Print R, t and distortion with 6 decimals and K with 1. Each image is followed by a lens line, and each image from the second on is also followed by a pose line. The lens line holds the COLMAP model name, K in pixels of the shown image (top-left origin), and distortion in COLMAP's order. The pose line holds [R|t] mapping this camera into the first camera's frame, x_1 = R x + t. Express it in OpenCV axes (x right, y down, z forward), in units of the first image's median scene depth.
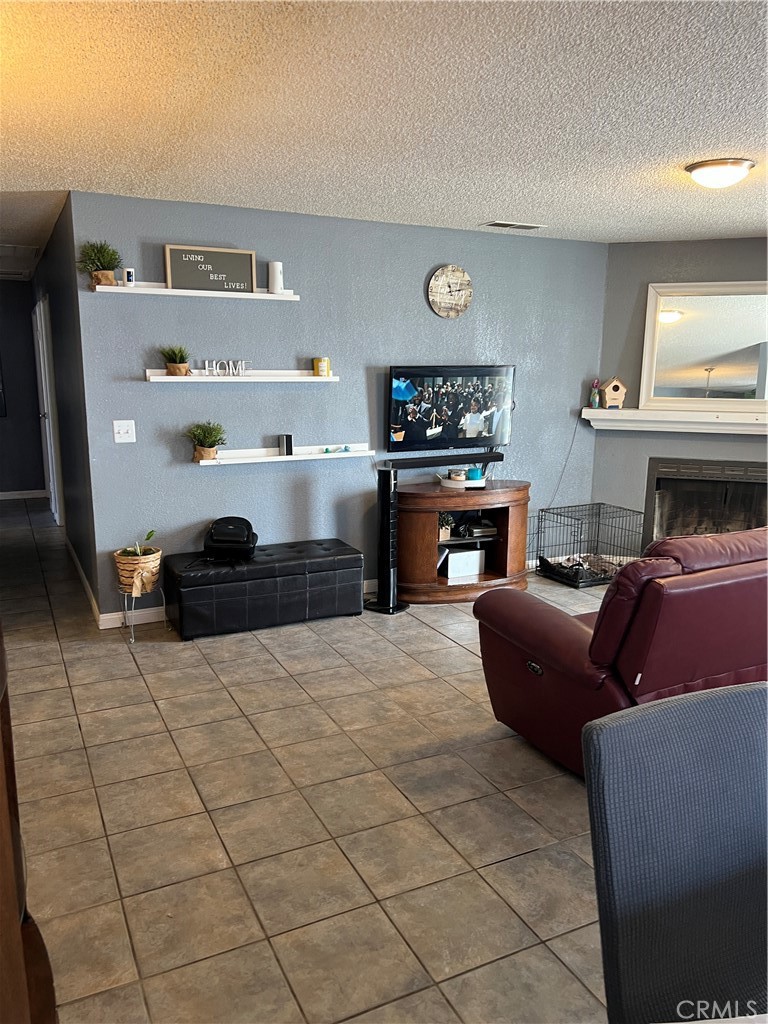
lens RADIAL K [[771.2, 0, 377.7], [0, 771.2, 525.2], [0, 0, 1]] dist [0.076206, -0.098220]
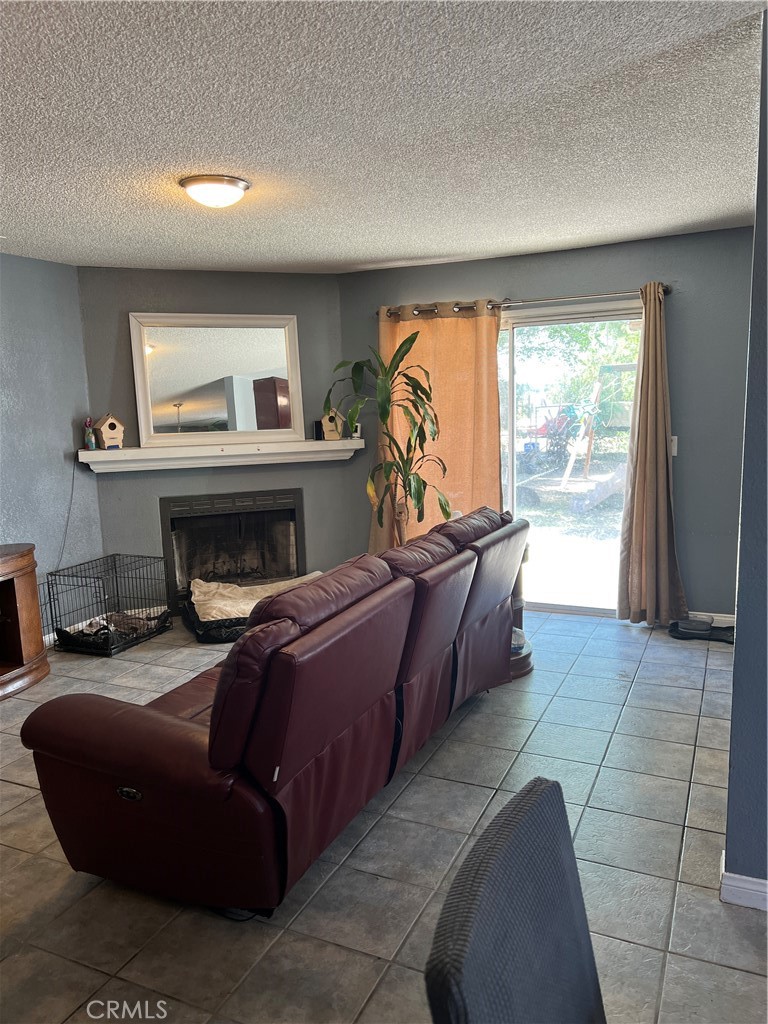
lens RADIAL K [[767.6, 0, 379.8], [0, 767.6, 522.8], [0, 0, 1]] dist [0.051327, -0.073430]
pose [[0.775937, -0.134260, 0.616357, -0.022759], [0.164616, 0.986328, 0.007614, -0.025592], [-0.608953, 0.095554, 0.787430, 0.138692]]
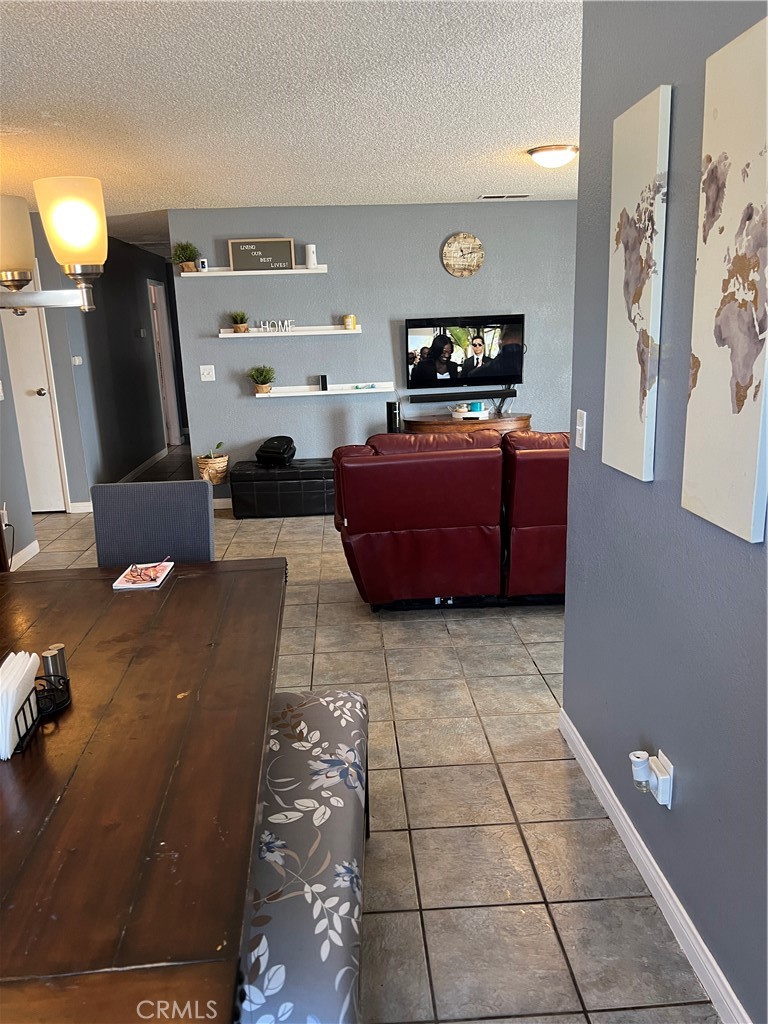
lens RADIAL K [[771.2, 0, 377.7], [0, 771.2, 525.2], [0, 0, 1]] dist [0.076206, -0.098220]
pose [[0.918789, 0.064563, -0.389435, 0.504948], [-0.043360, 0.997071, 0.063002, 0.053104], [0.392361, -0.041000, 0.918897, -0.200603]]
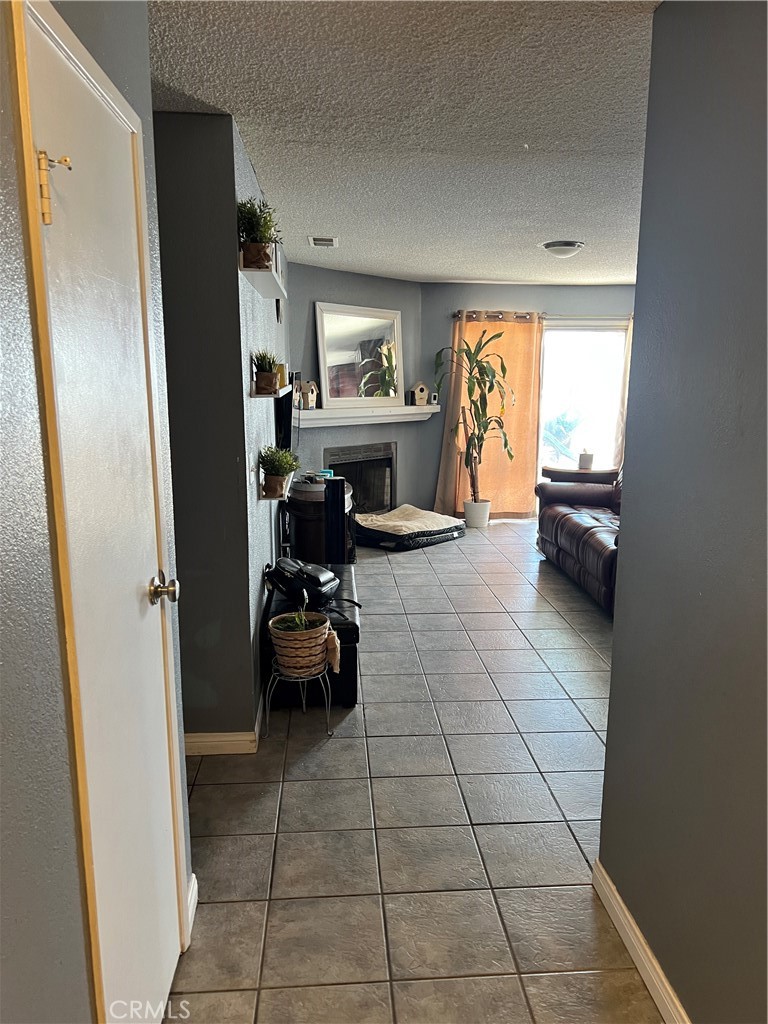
lens RADIAL K [[771.2, 0, 377.7], [0, 771.2, 525.2], [0, 0, 1]] dist [0.076206, -0.098220]
pose [[0.363386, -0.185444, 0.912996, -0.872055], [0.188184, 0.974399, 0.123016, -0.123725], [-0.912435, 0.127109, 0.388980, 0.575885]]
